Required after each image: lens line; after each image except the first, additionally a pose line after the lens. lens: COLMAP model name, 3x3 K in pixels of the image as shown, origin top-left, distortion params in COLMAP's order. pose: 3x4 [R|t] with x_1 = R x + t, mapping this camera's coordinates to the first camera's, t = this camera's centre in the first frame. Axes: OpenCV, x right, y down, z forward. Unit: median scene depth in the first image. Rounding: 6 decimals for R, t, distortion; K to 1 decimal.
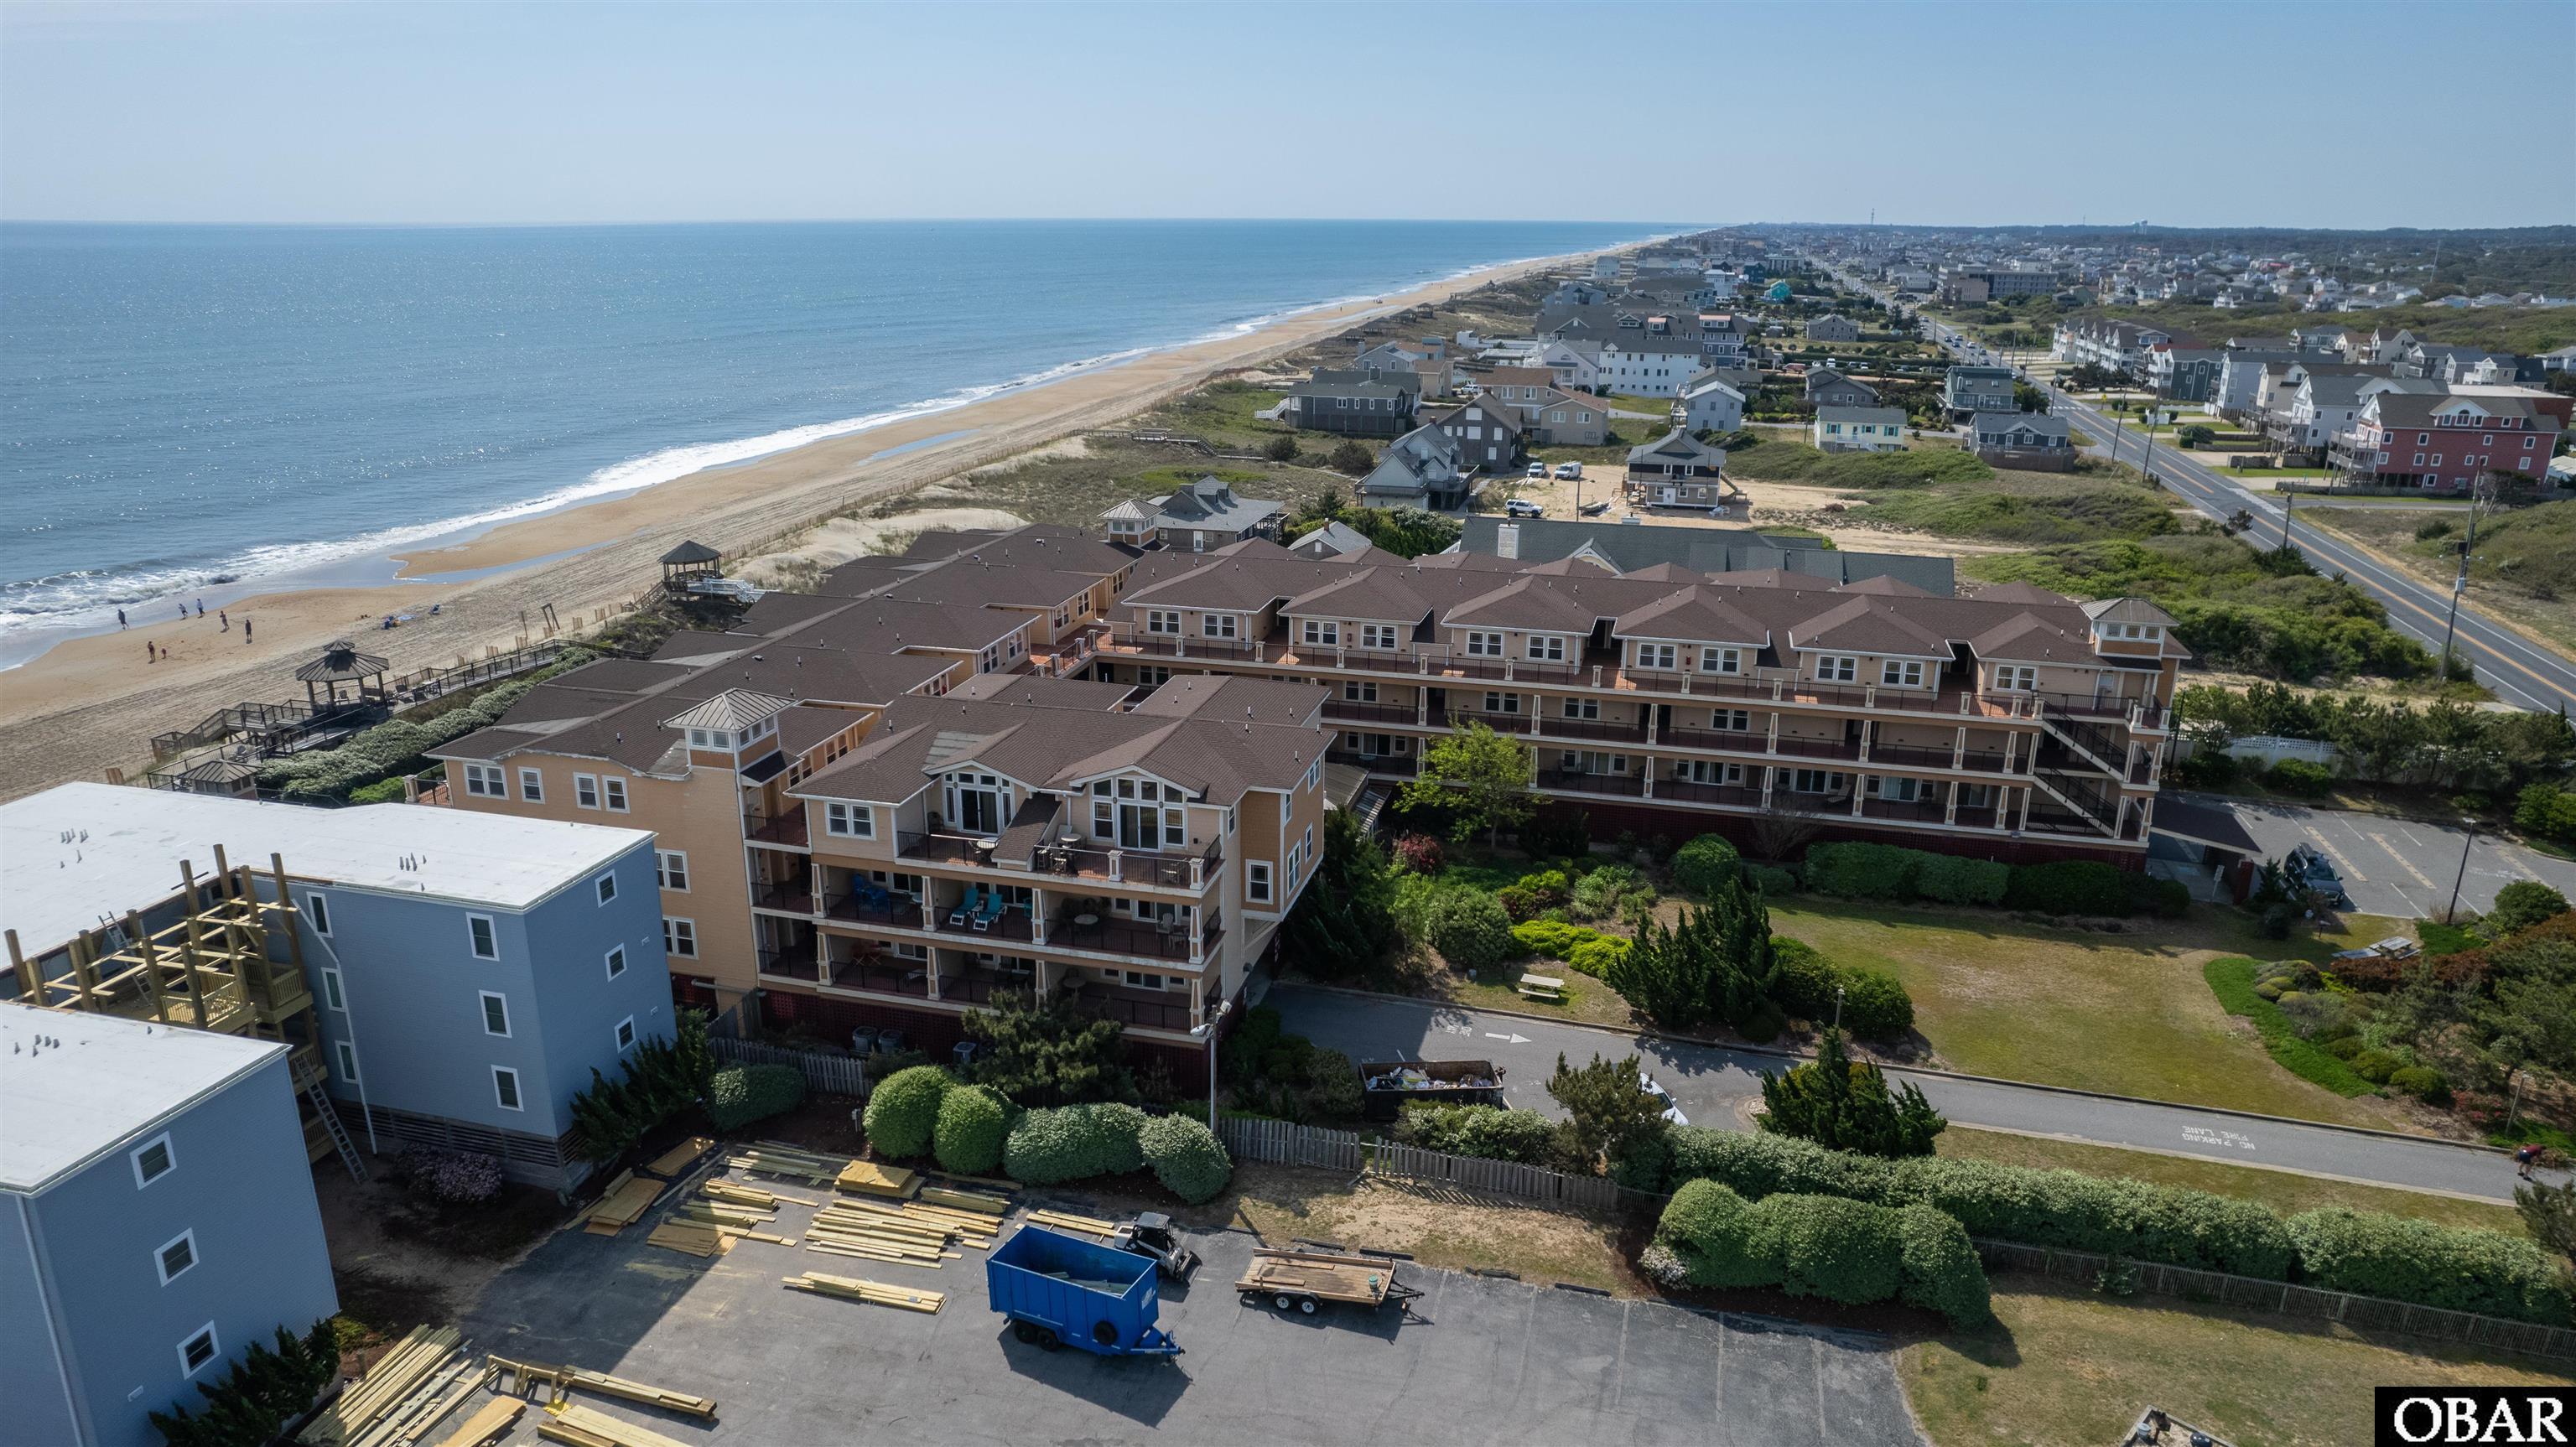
lens RADIAL K [[1687.0, 0, 1292.7], [0, 1687.0, 717.5], [0, 0, 1]] dist [-0.067498, 0.056179]
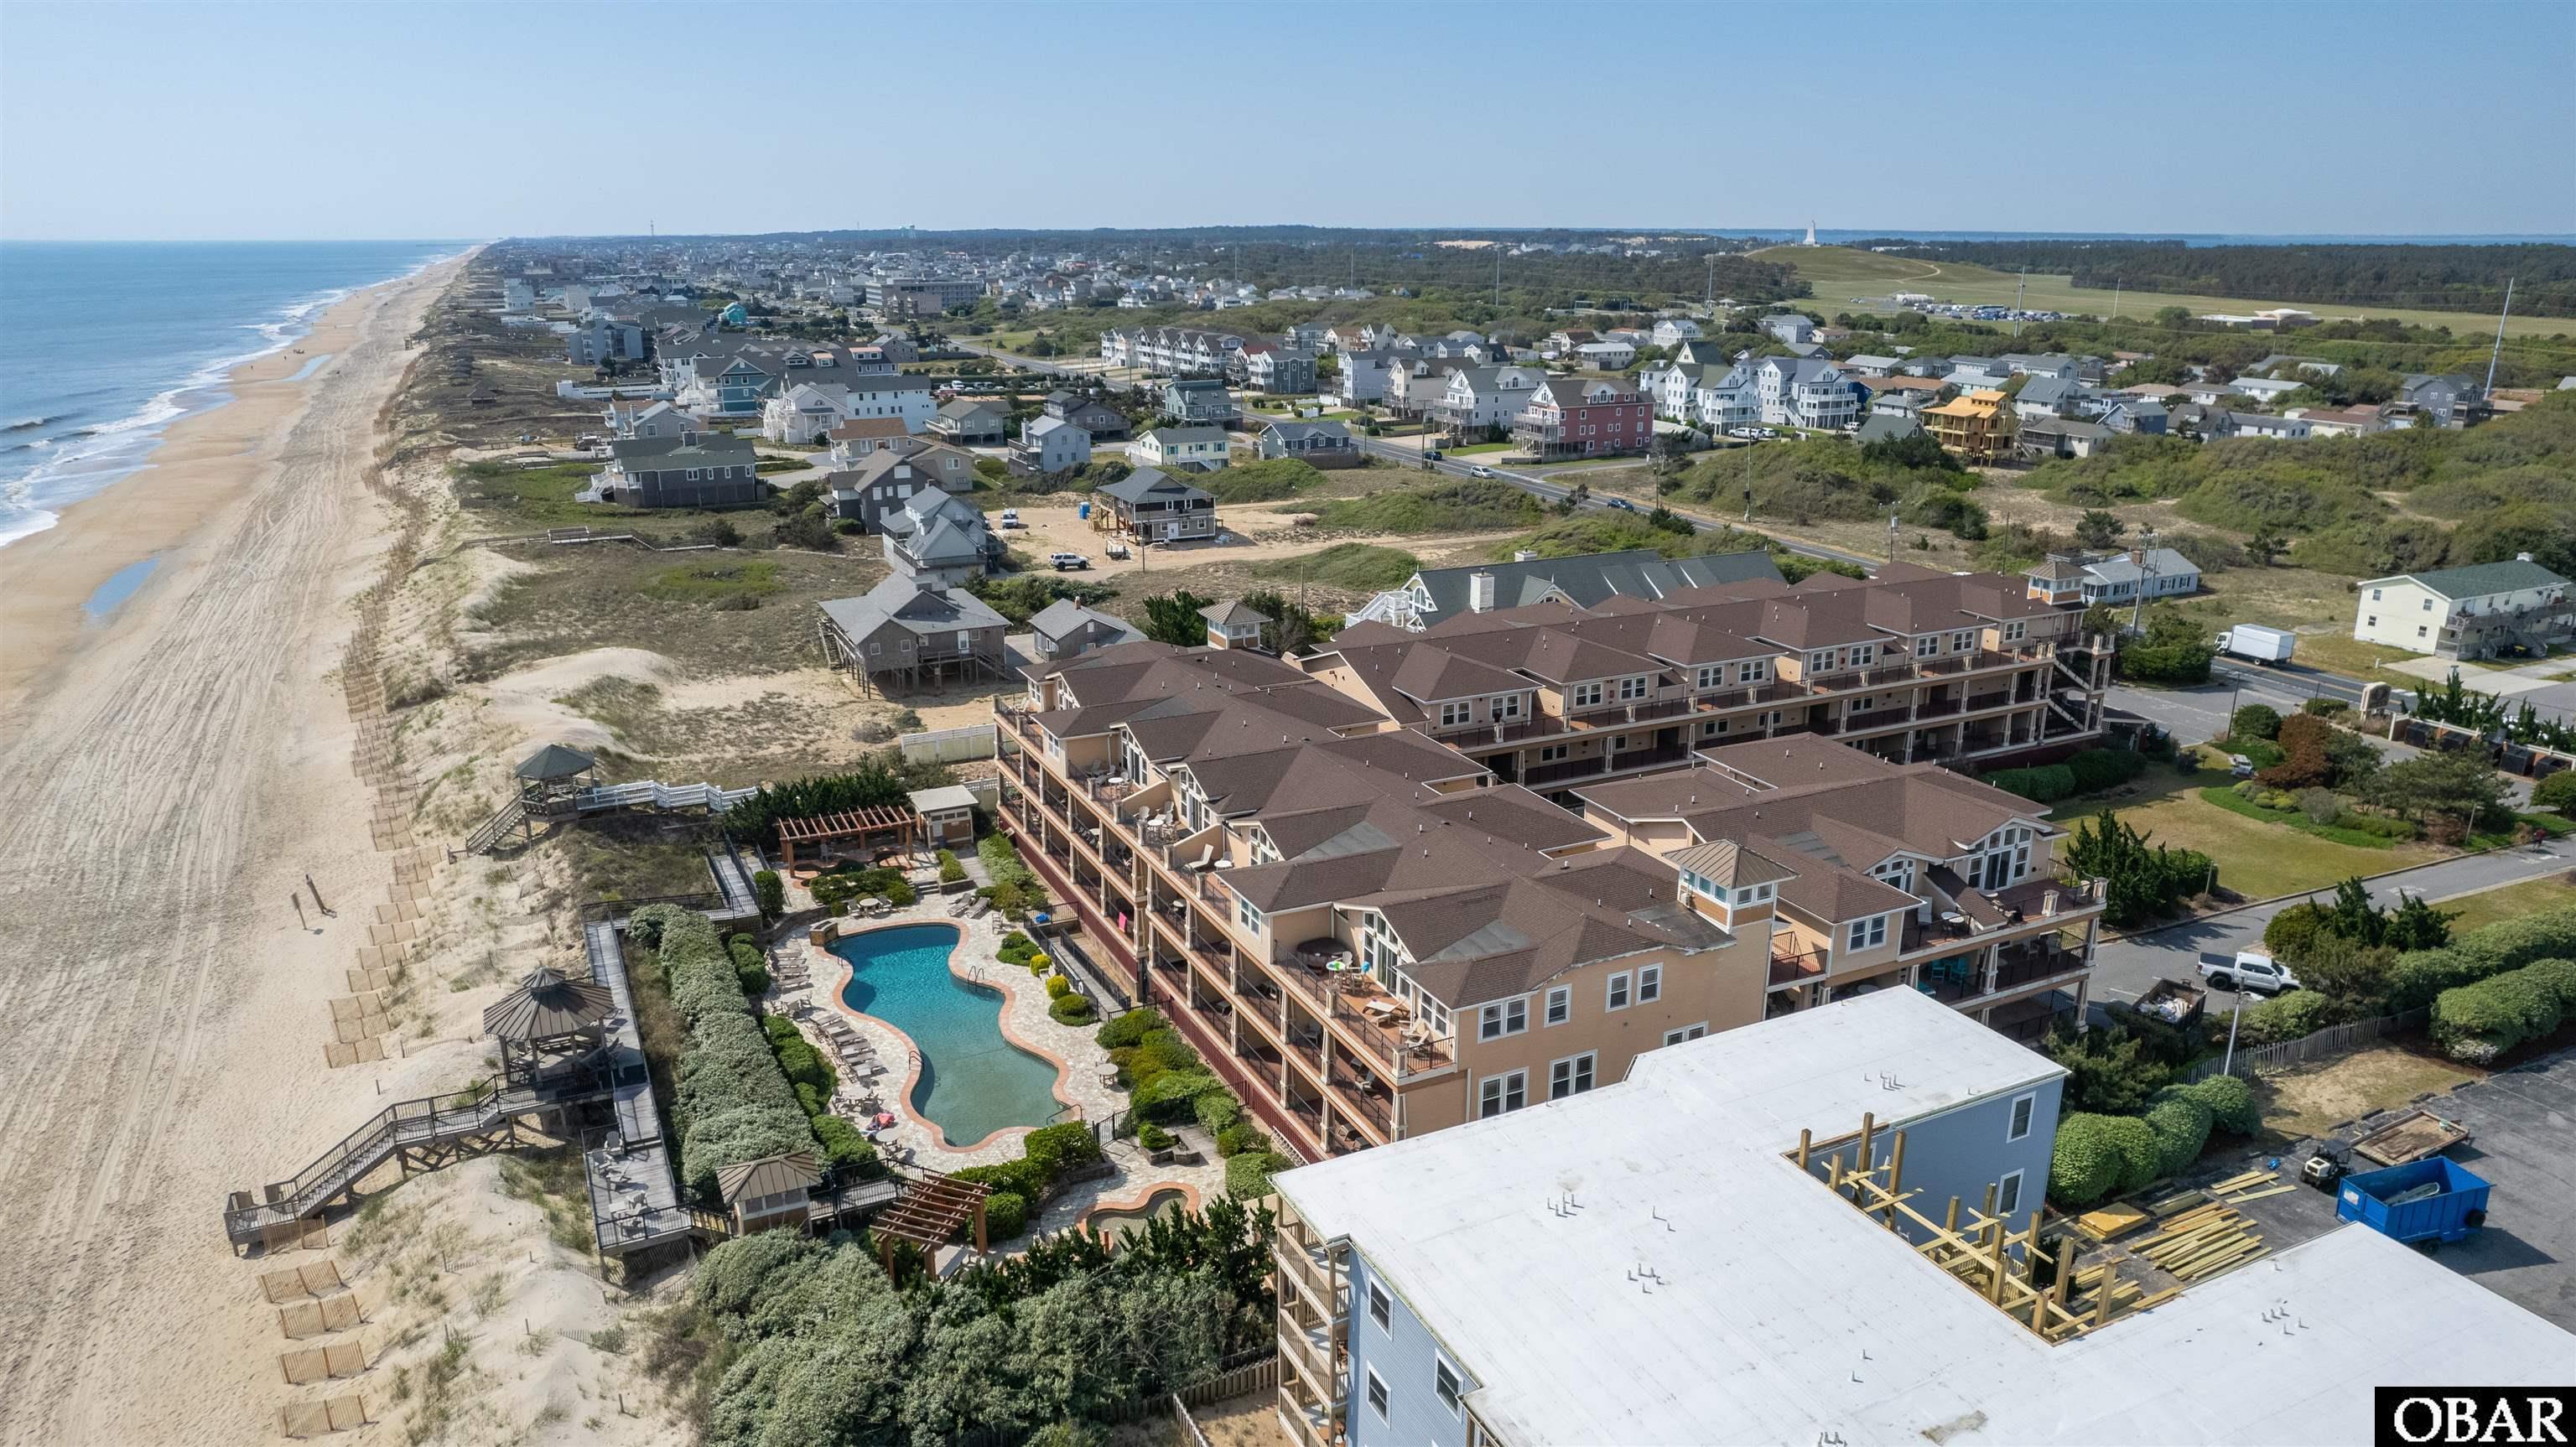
lens RADIAL K [[1687.0, 0, 1292.7], [0, 1687.0, 717.5], [0, 0, 1]] dist [-0.067498, 0.056179]
pose [[0.763018, -0.189853, 0.617867, -0.392508], [0.192492, 0.979262, 0.063187, -0.069462], [-0.617049, 0.070722, 0.783740, 0.136689]]
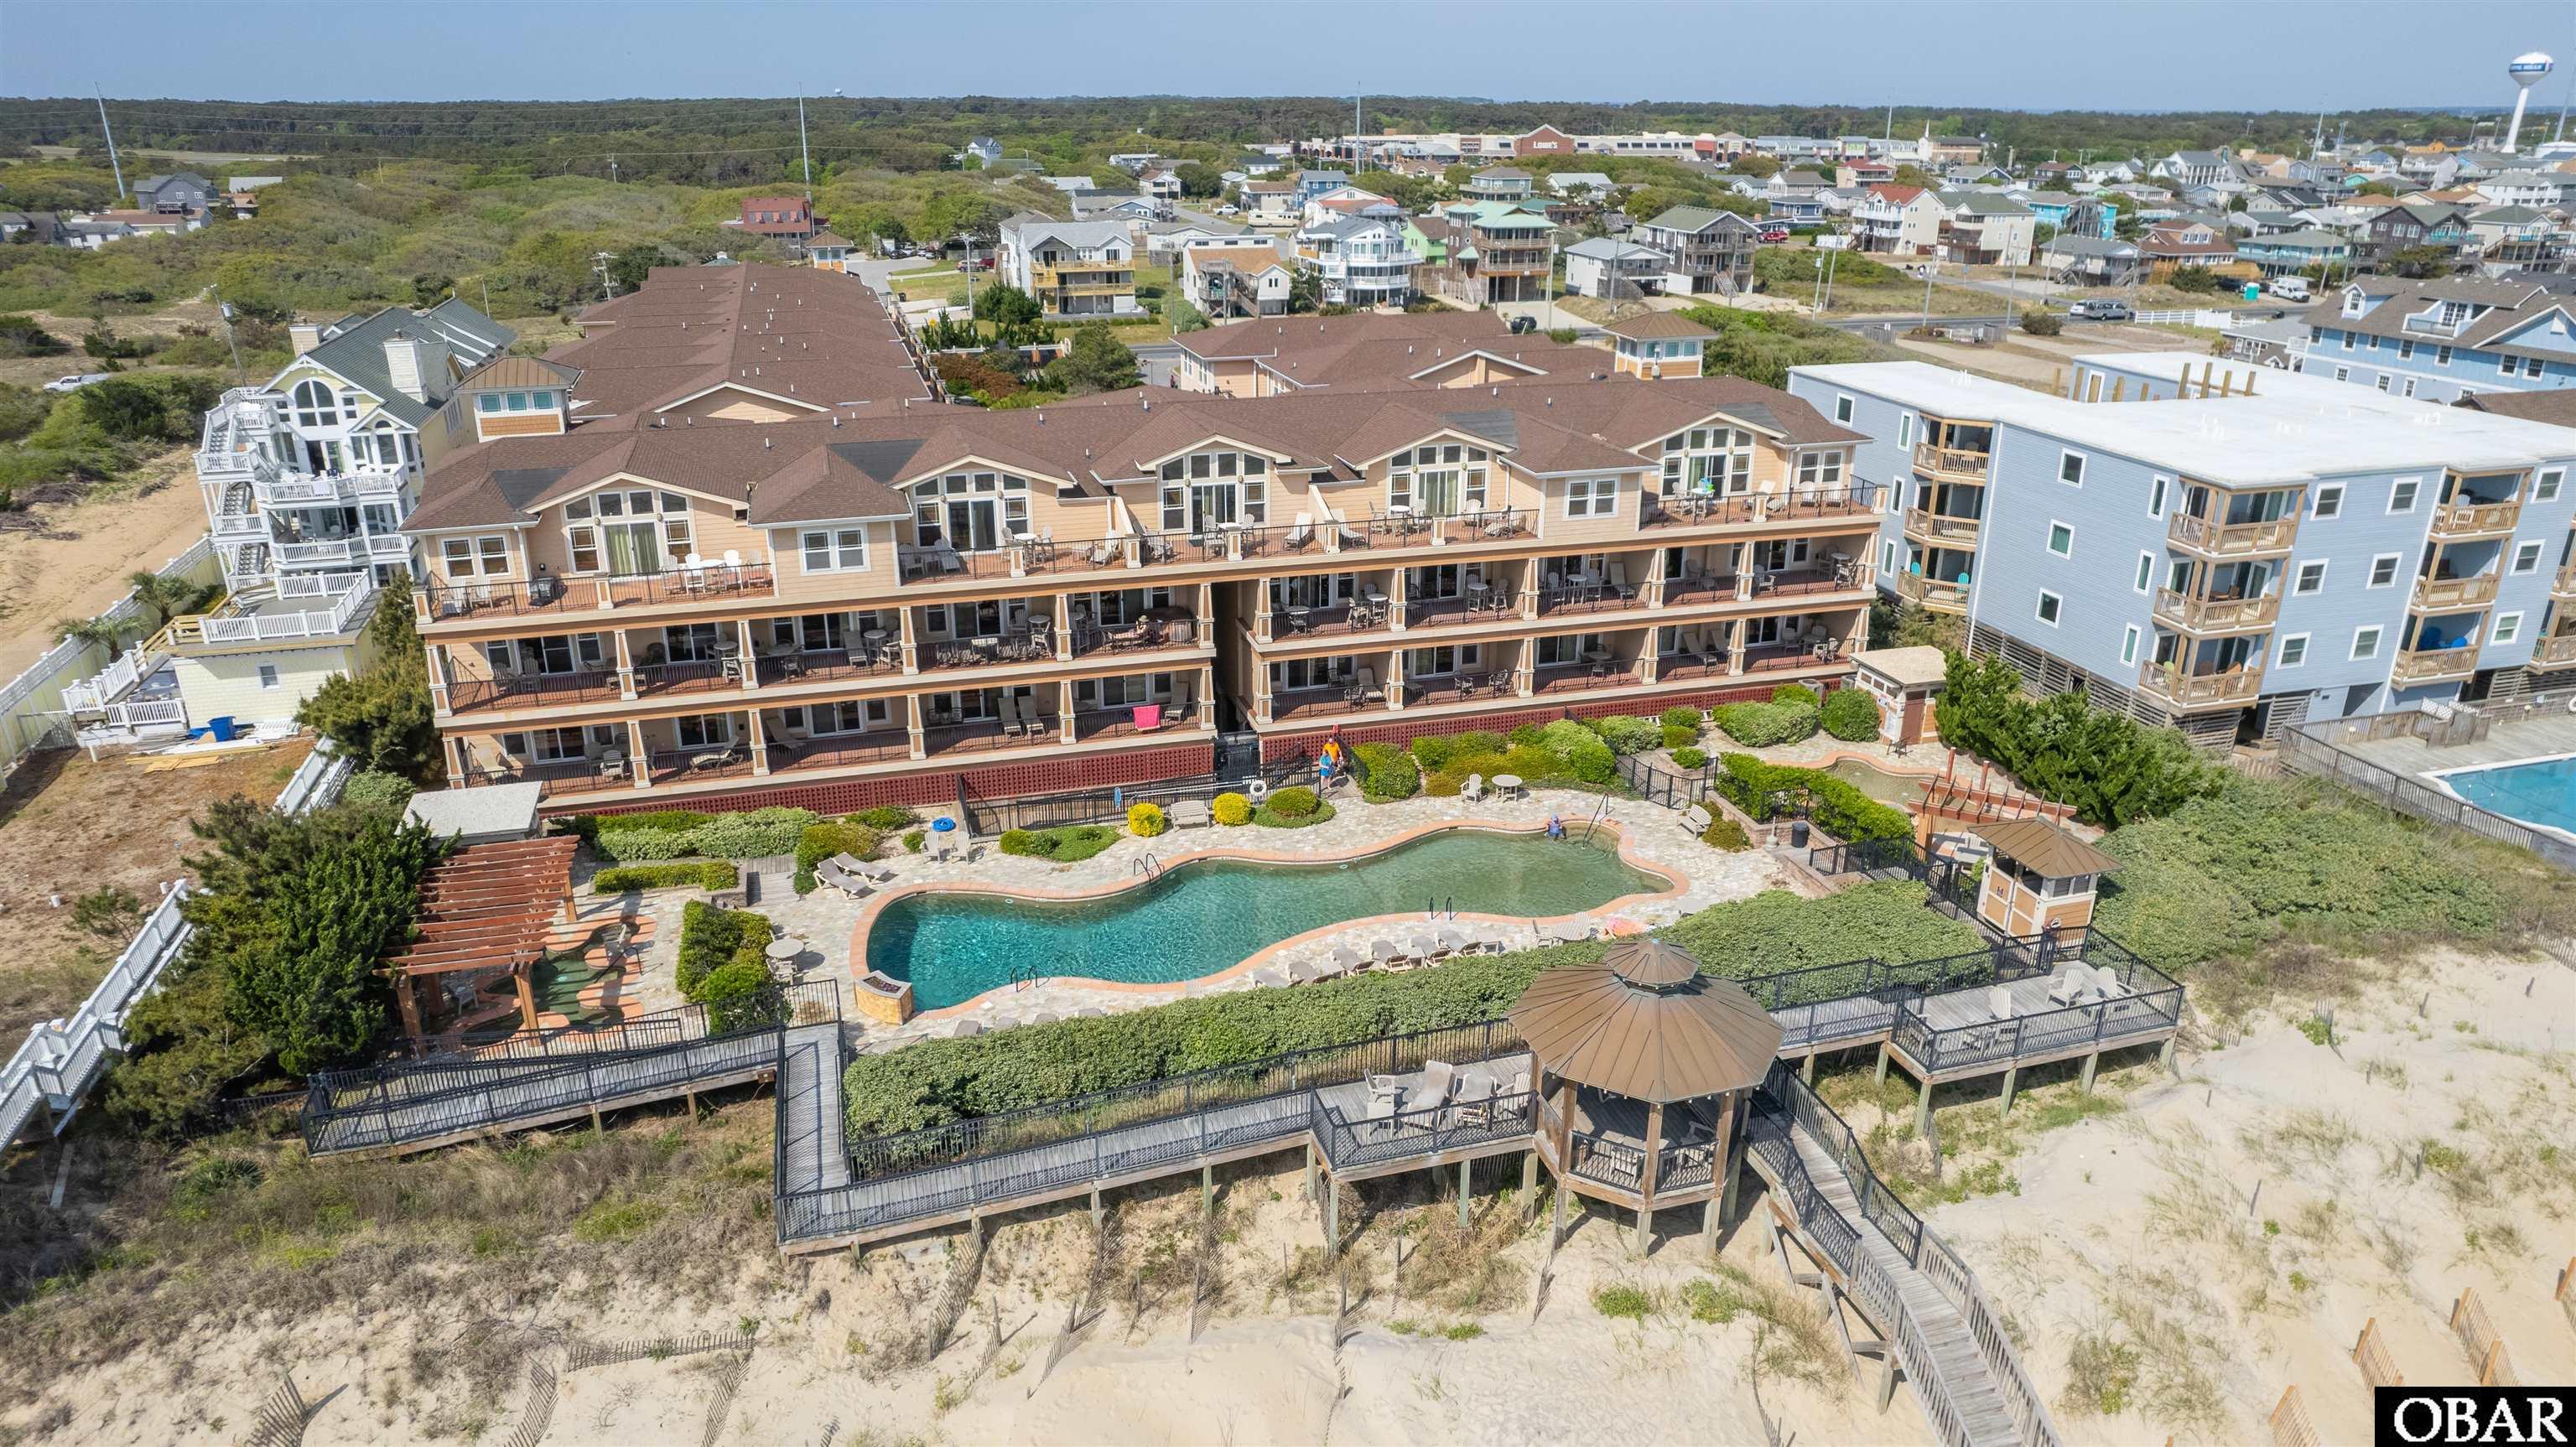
lens RADIAL K [[1643.5, 0, 1295.2], [0, 1643.5, 726.5], [0, 0, 1]] dist [-0.062367, 0.053100]
pose [[-0.514661, -0.317665, 0.796375, -0.410464], [0.242803, 0.836811, 0.490707, -0.133412], [-0.822296, 0.445910, -0.353544, 0.601291]]
